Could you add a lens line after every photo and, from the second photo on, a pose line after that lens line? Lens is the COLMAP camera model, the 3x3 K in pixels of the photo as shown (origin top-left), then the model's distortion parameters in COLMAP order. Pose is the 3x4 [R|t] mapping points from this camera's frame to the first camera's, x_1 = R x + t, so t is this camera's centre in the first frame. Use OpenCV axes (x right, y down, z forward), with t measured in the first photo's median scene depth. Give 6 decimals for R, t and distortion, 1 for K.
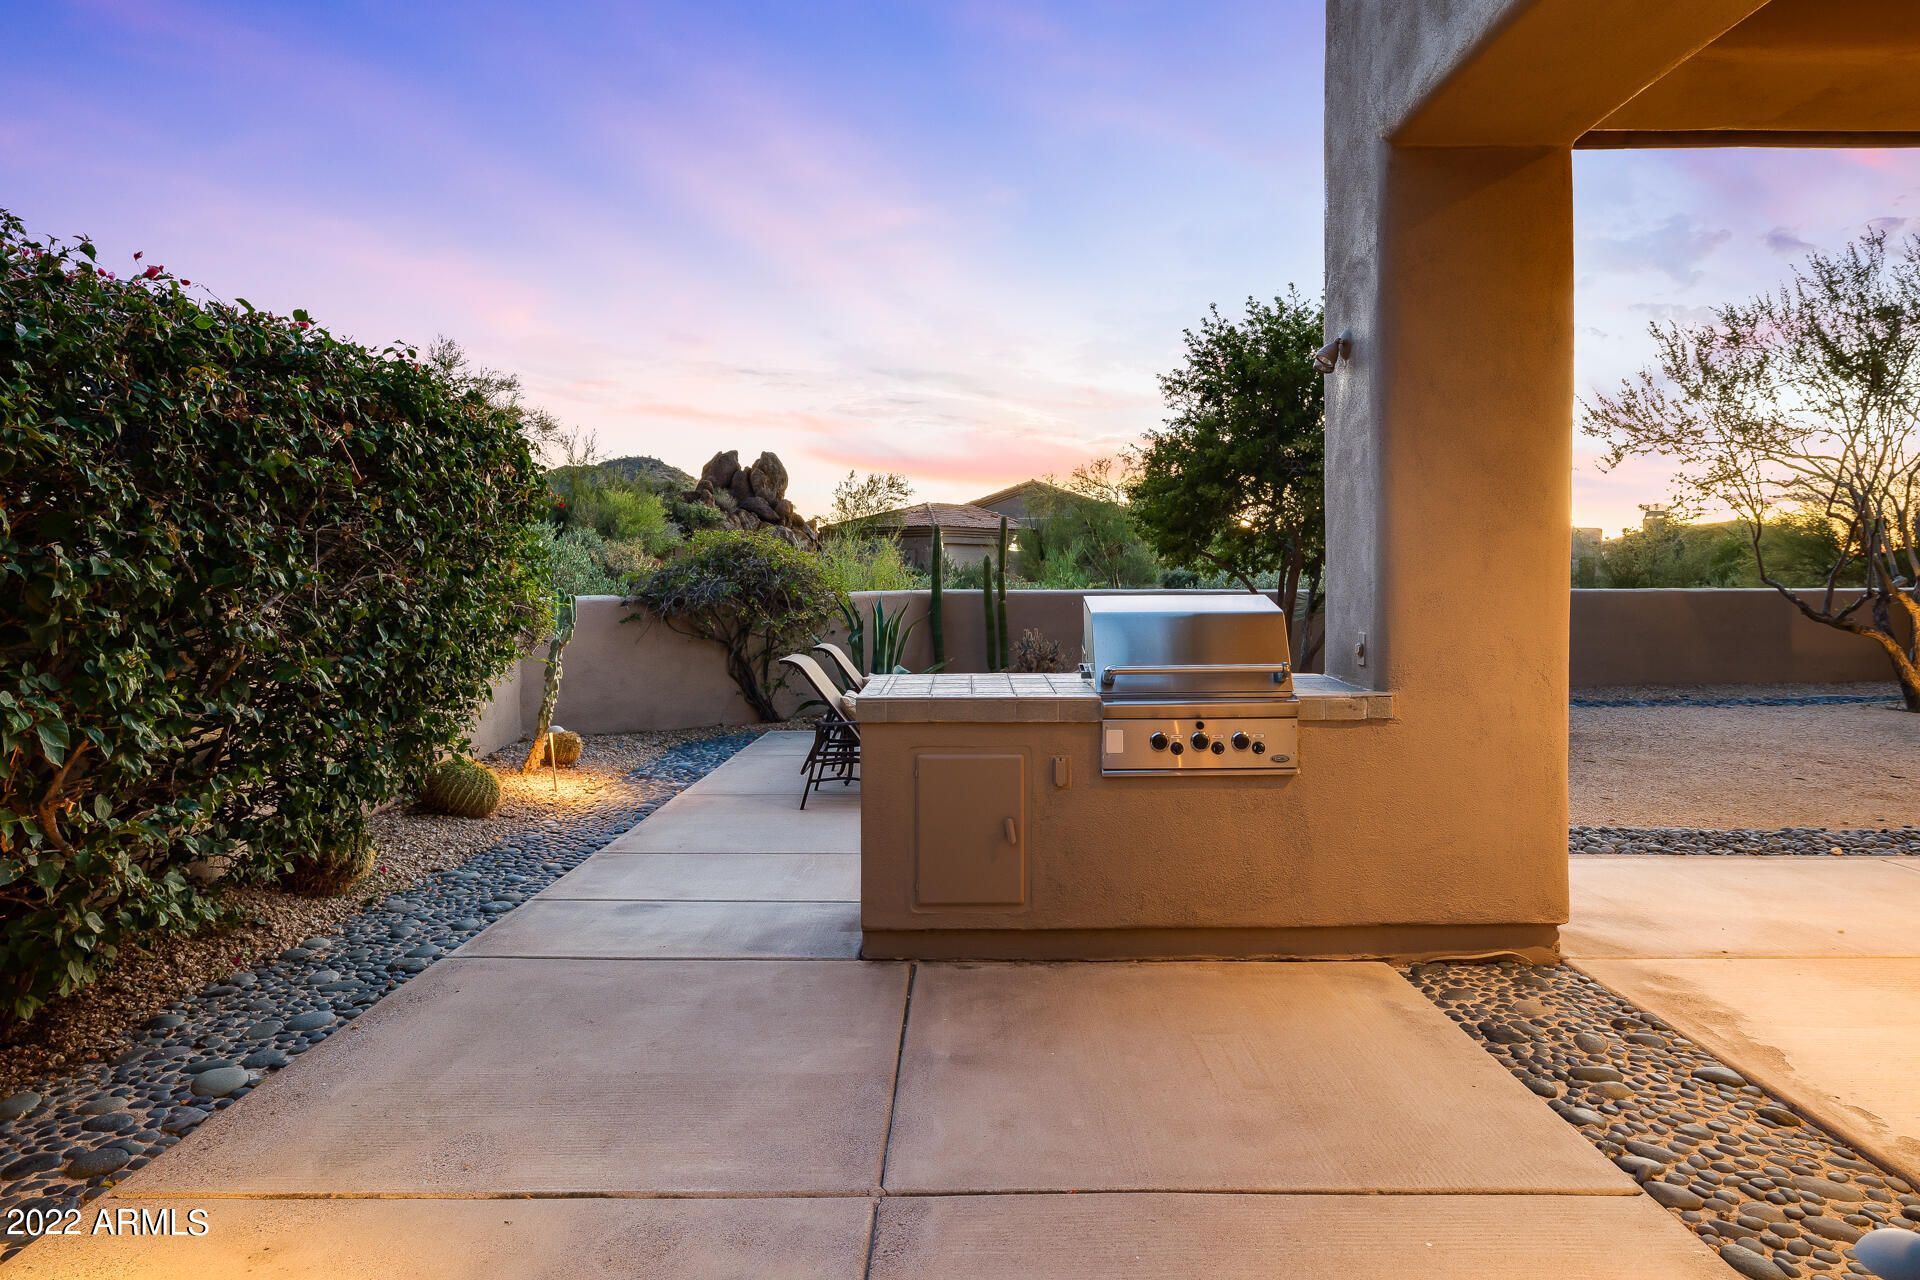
lens RADIAL K [[1125.5, 0, 966.1], [0, 1125.5, 581.5], [0, 0, 1]] dist [-0.002507, 0.001185]
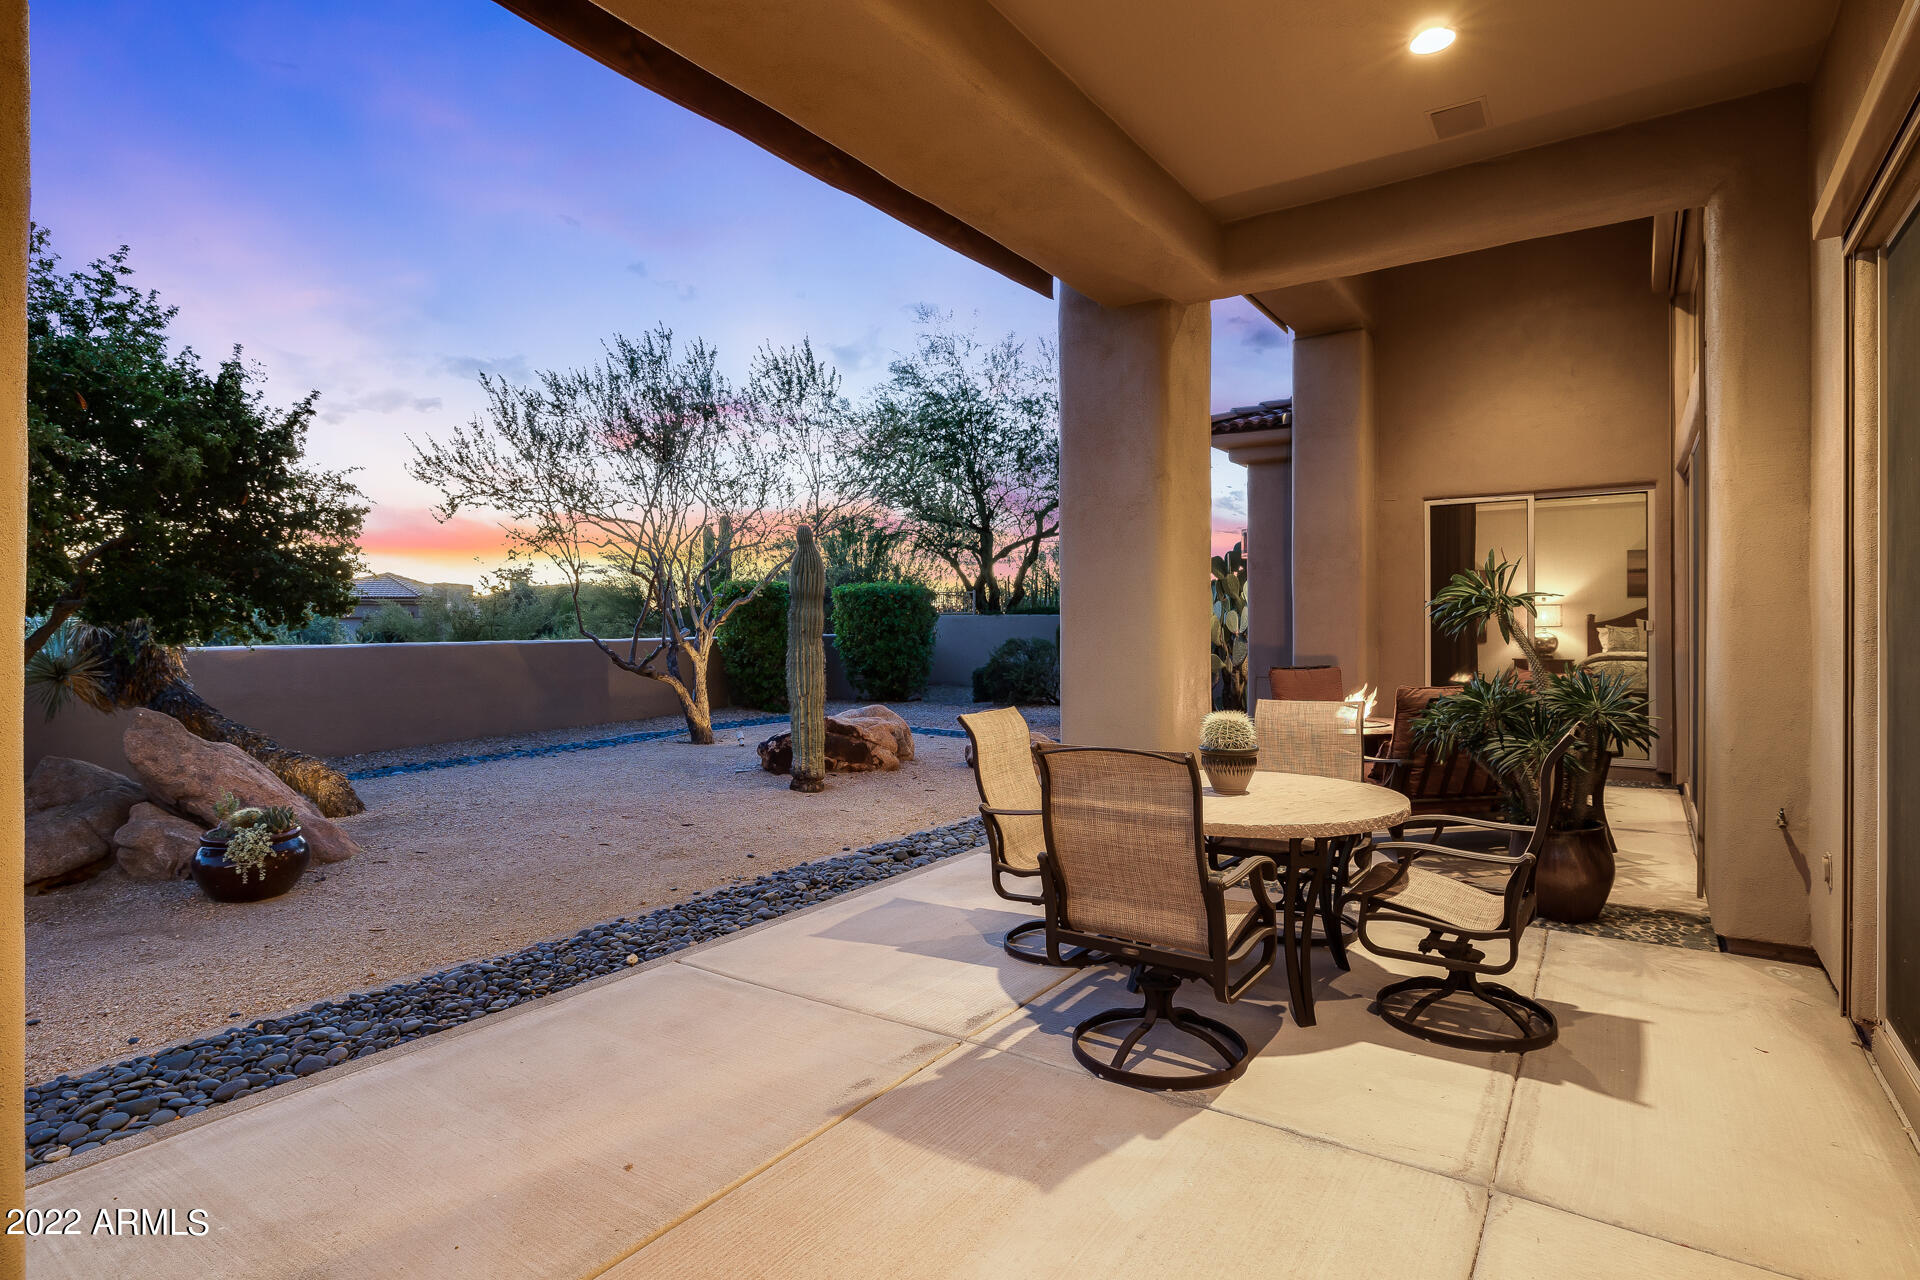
lens RADIAL K [[964.8, 0, 960.0], [0, 964.8, 640.0], [0, 0, 1]] dist [-0.002784, -0.000051]
pose [[0.562566, -0.014217, 0.826630, 0.161881], [0.007023, 0.999898, 0.012418, -0.003139], [-0.826722, -0.001180, 0.562609, 0.198788]]
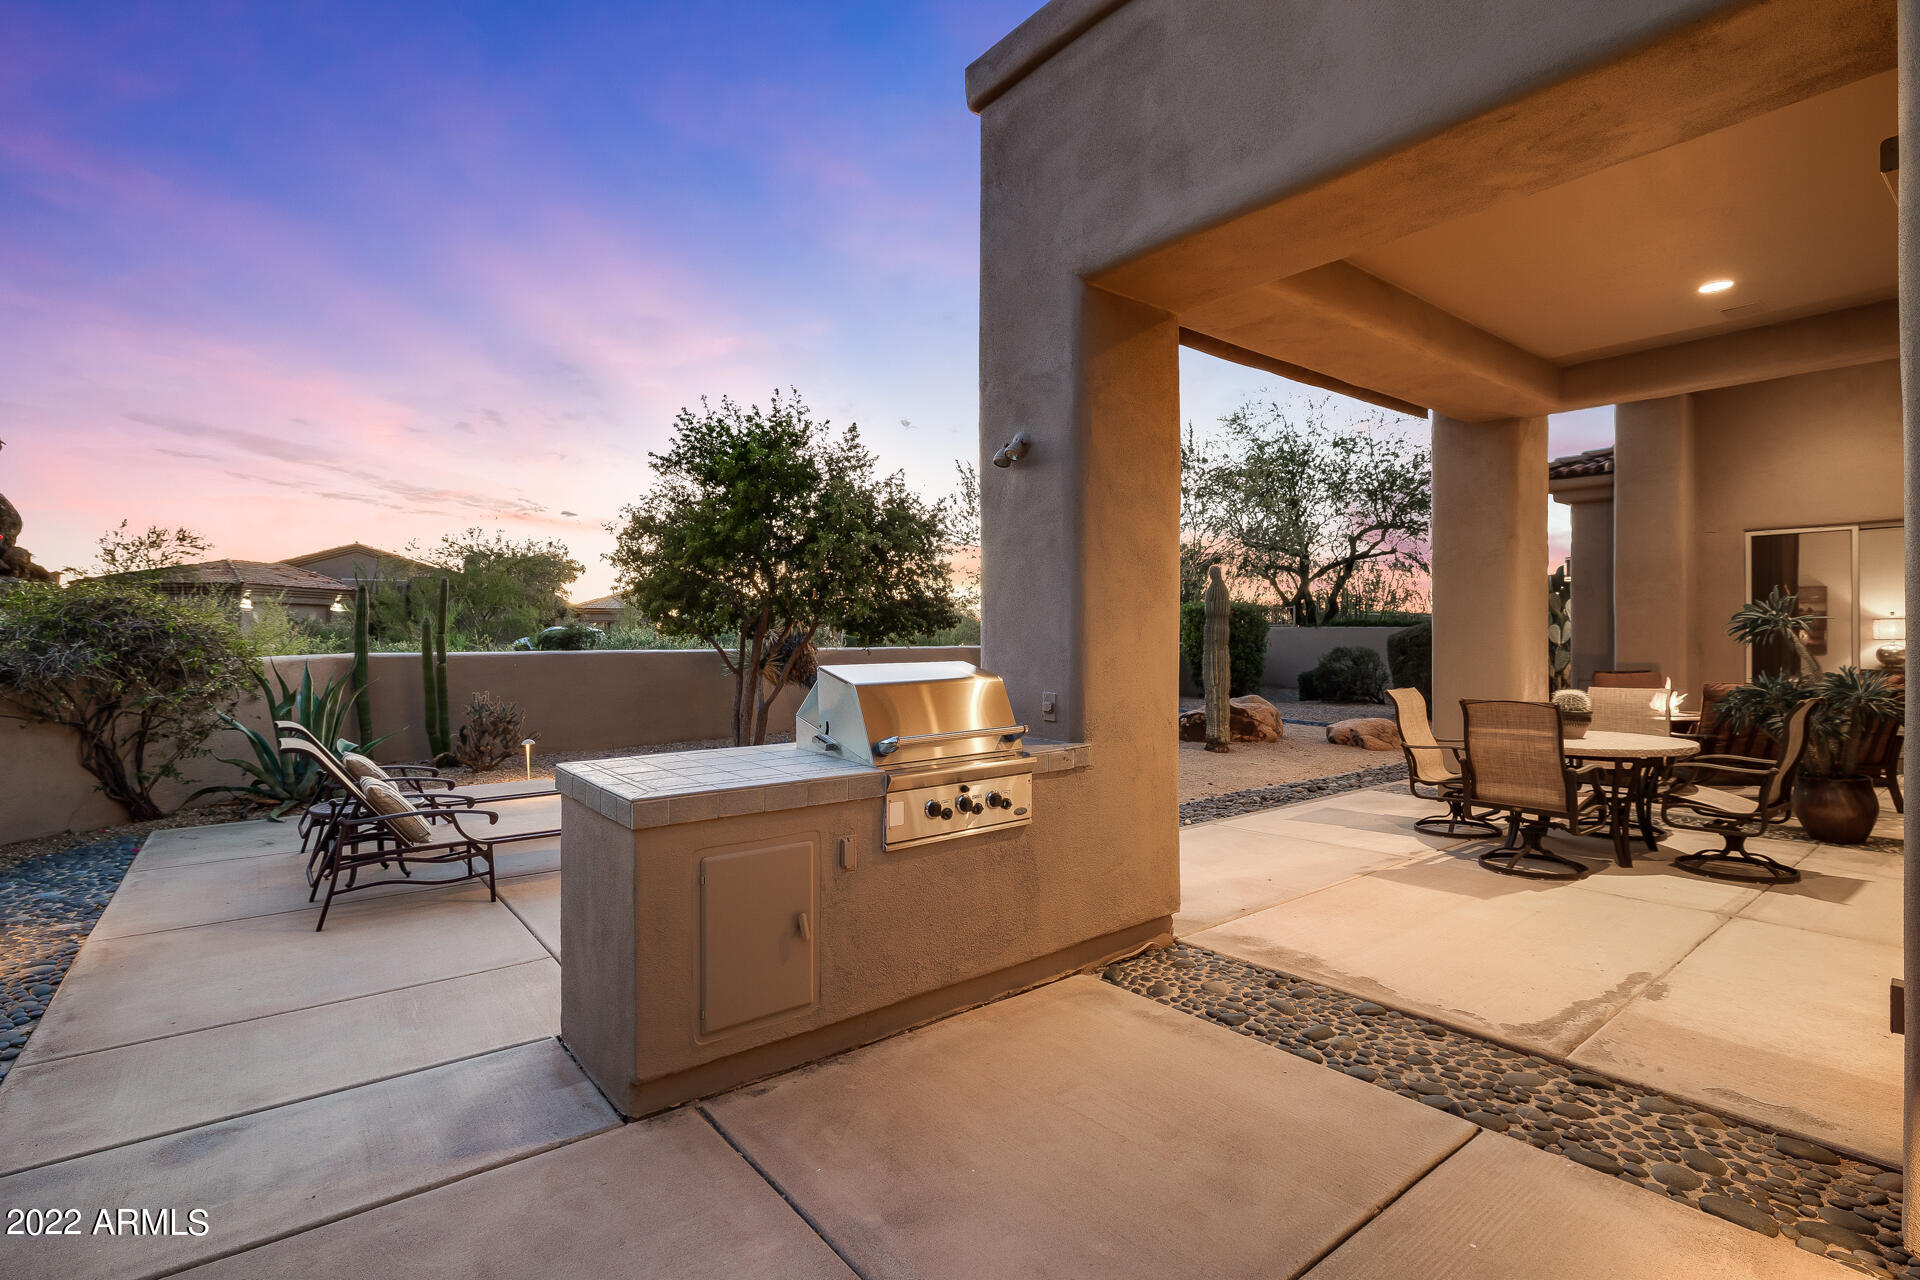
lens RADIAL K [[895.3, 0, 956.7], [0, 895.3, 634.0], [0, 0, 1]] dist [-0.004935, 0.000272]
pose [[0.783310, 0.000995, 0.621631, -0.111654], [0.002792, 0.999983, -0.005119, -0.004104], [-0.621625, 0.005745, 0.783294, 0.125518]]
